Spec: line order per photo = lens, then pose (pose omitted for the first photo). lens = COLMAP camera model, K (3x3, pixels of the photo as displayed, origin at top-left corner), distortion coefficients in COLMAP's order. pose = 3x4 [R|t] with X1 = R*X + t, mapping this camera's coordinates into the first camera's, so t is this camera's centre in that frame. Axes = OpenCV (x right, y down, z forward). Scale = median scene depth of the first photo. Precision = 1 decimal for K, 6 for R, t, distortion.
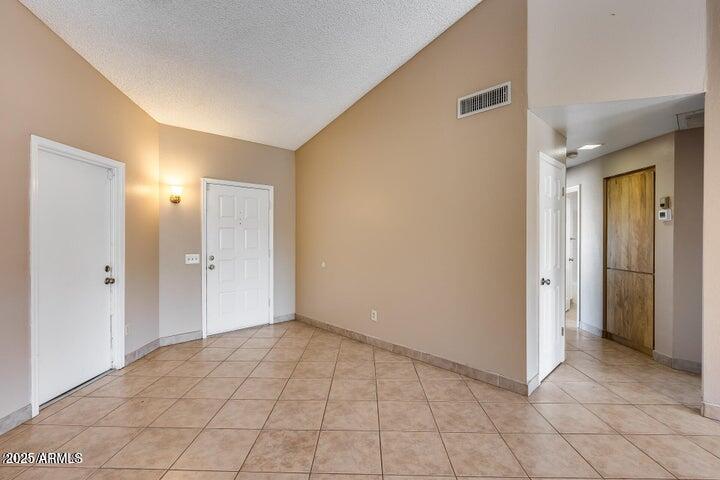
lens RADIAL K [[324.2, 0, 360.0], [0, 324.2, 240.0], [0, 0, 1]] dist [0.000755, 0.000033]
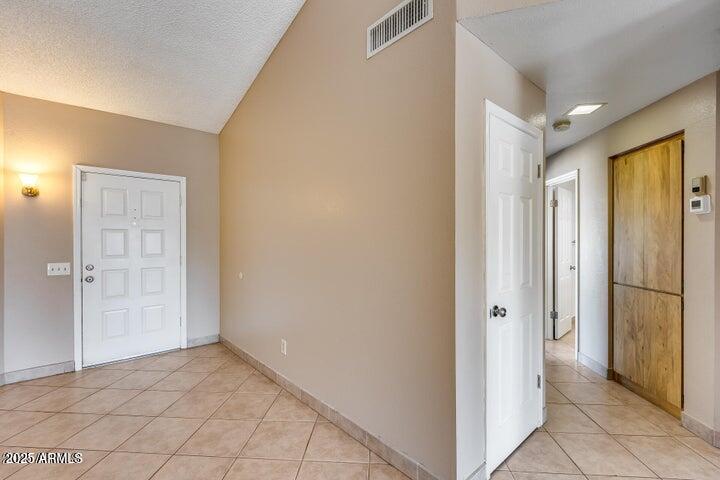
lens RADIAL K [[322.7, 0, 359.2], [0, 322.7, 242.5], [0, 0, 1]] dist [0.000429, -0.000395]
pose [[0.998773, -0.002158, -0.049468, 0.251591], [0.002123, 0.999997, -0.000756, -0.003031], [0.049469, 0.000650, 0.998775, 0.278173]]
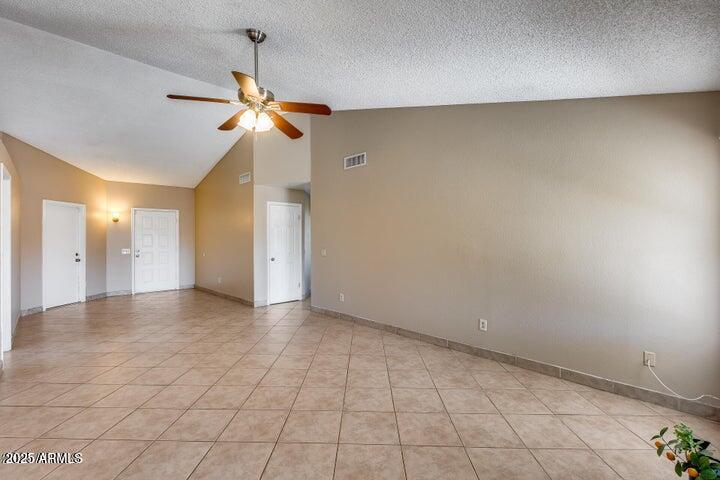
lens RADIAL K [[322.3, 0, 353.4], [0, 322.3, 242.5], [0, 0, 1]] dist [0.001583, 0.000044]
pose [[0.999906, 0.000066, -0.013702, 0.861061], [-0.000031, 0.999997, 0.002519, 0.003468], [0.013703, -0.002518, 0.999903, -0.883940]]
